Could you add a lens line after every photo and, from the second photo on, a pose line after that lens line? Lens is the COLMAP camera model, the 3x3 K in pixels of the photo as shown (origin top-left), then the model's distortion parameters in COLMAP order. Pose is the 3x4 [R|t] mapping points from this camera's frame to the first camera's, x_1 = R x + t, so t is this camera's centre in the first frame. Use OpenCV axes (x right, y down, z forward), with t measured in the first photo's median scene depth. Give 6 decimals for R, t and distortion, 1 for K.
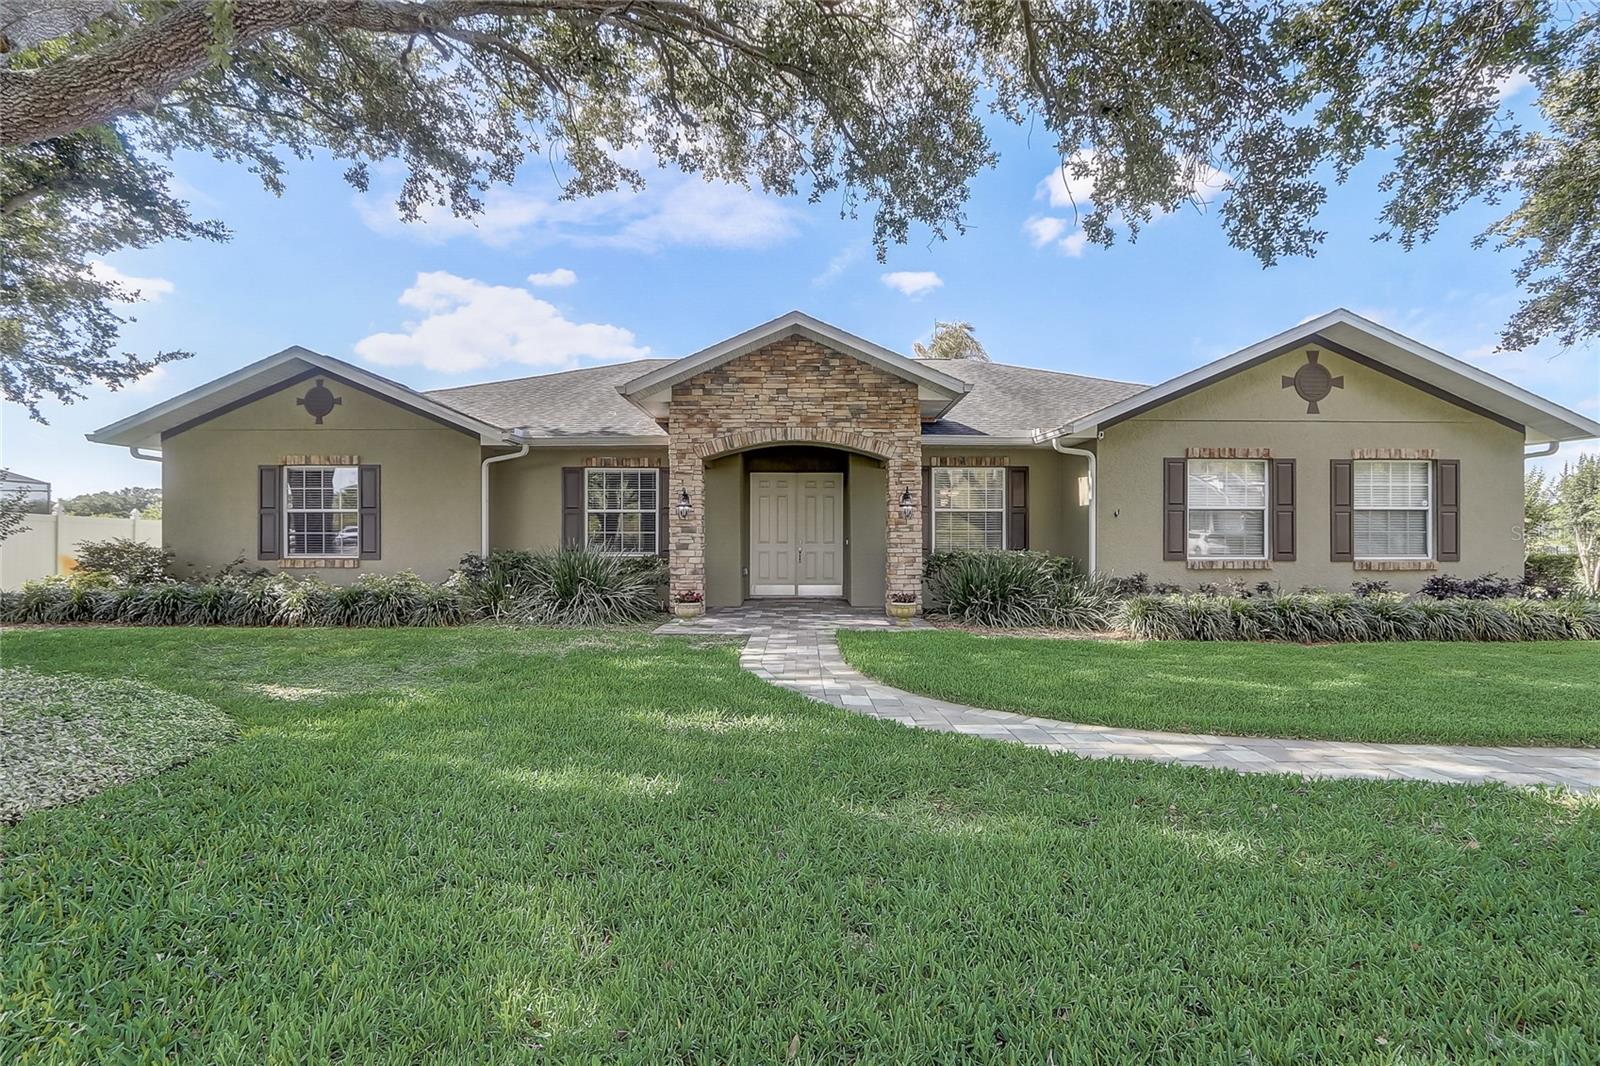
lens RADIAL K [[724.1, 0, 815.8], [0, 724.1, 538.8], [0, 0, 1]] dist [-0.001301, -0.000421]
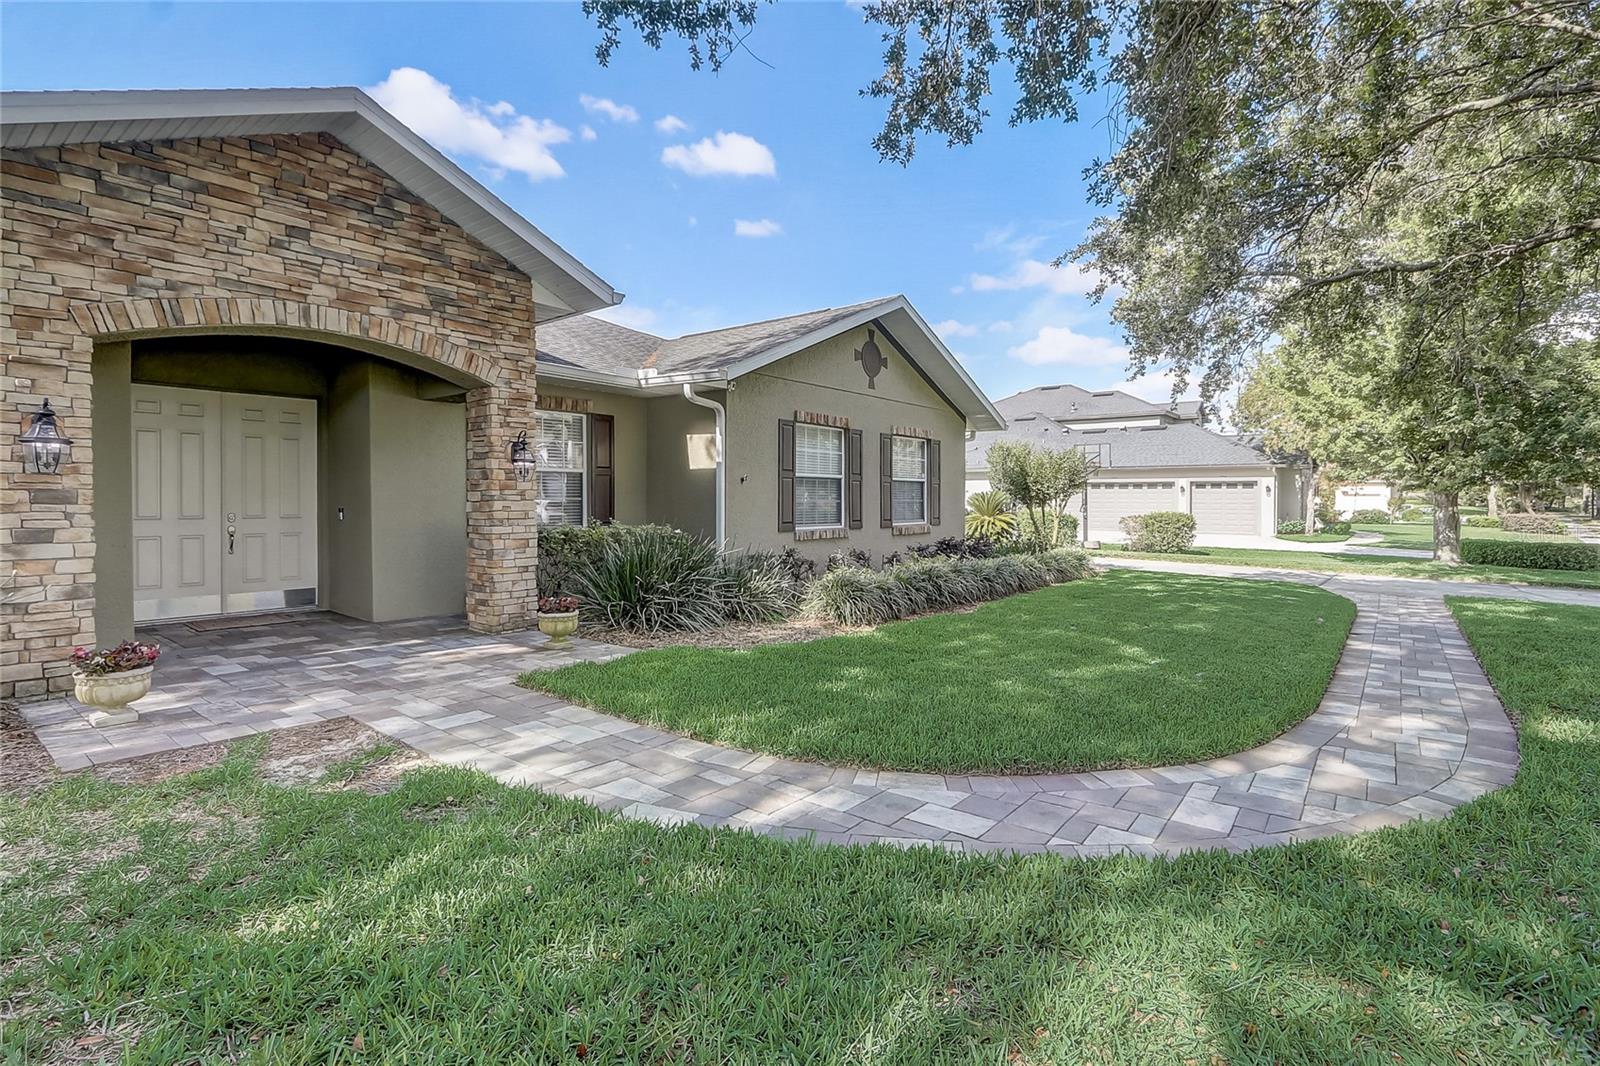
lens RADIAL K [[755.9, 0, 797.7], [0, 755.9, 506.1], [0, 0, 1]] dist [-0.003696, -0.000666]
pose [[0.645669, -0.006478, 0.763590, -0.230289], [0.000335, 0.999966, 0.008200, -0.010429], [-0.763617, -0.005039, 0.645650, 0.369062]]
